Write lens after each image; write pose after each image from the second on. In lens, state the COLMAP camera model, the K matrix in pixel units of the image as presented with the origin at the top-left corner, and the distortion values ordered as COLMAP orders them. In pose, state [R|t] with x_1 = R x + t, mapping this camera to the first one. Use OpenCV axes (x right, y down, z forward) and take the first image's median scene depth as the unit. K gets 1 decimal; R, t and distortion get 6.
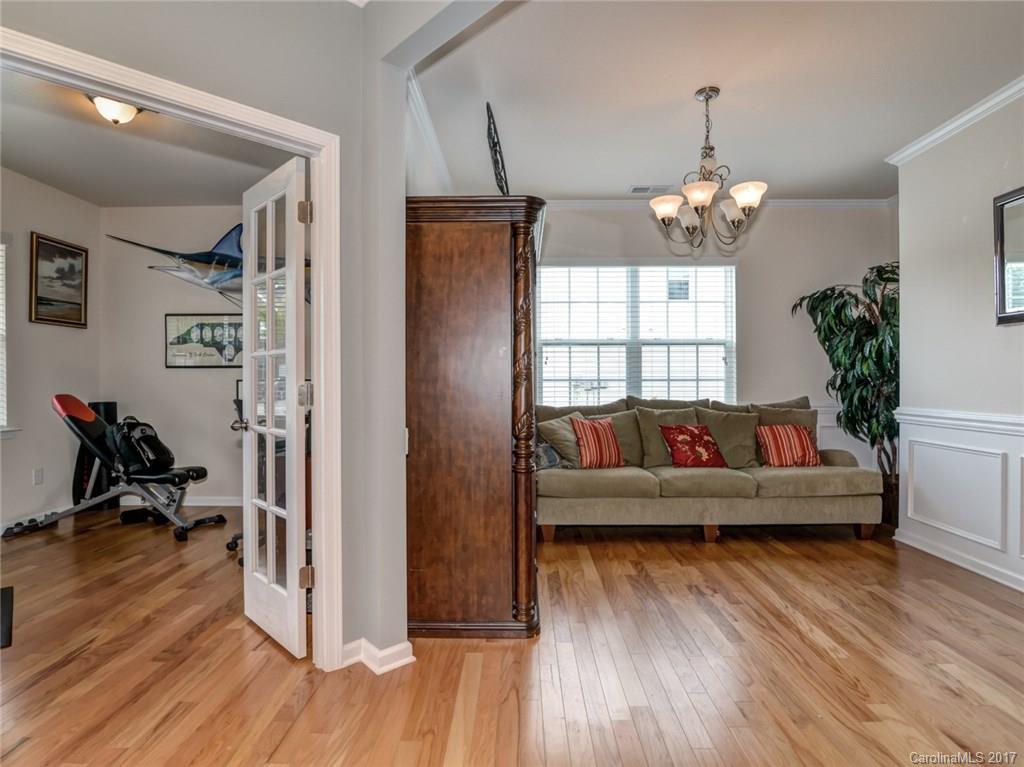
lens RADIAL K [[542.4, 0, 512.0], [0, 542.4, 383.5], [0, 0, 1]] dist [-0.018976, -0.000103]
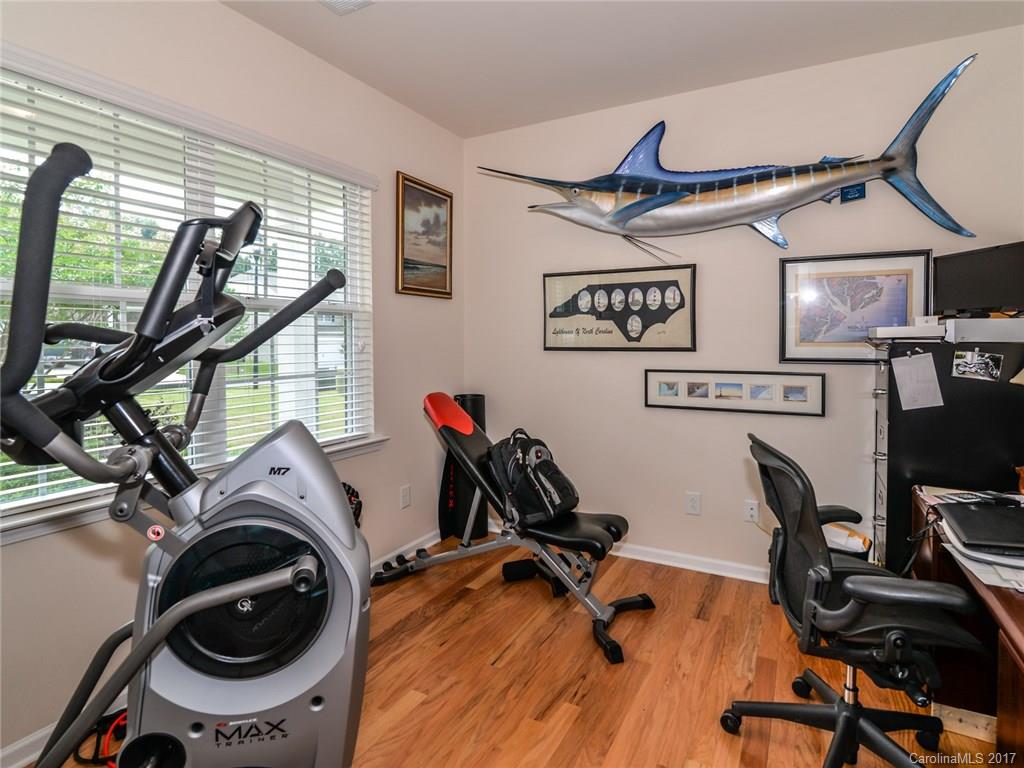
lens RADIAL K [[574.2, 0, 512.4], [0, 574.2, 361.9], [0, 0, 1]] dist [-0.003966, -0.000870]
pose [[0.879093, 0.016559, -0.476363, -0.342359], [-0.001531, 0.999489, 0.031917, -0.040482], [0.476649, -0.027328, 0.878669, 0.334349]]
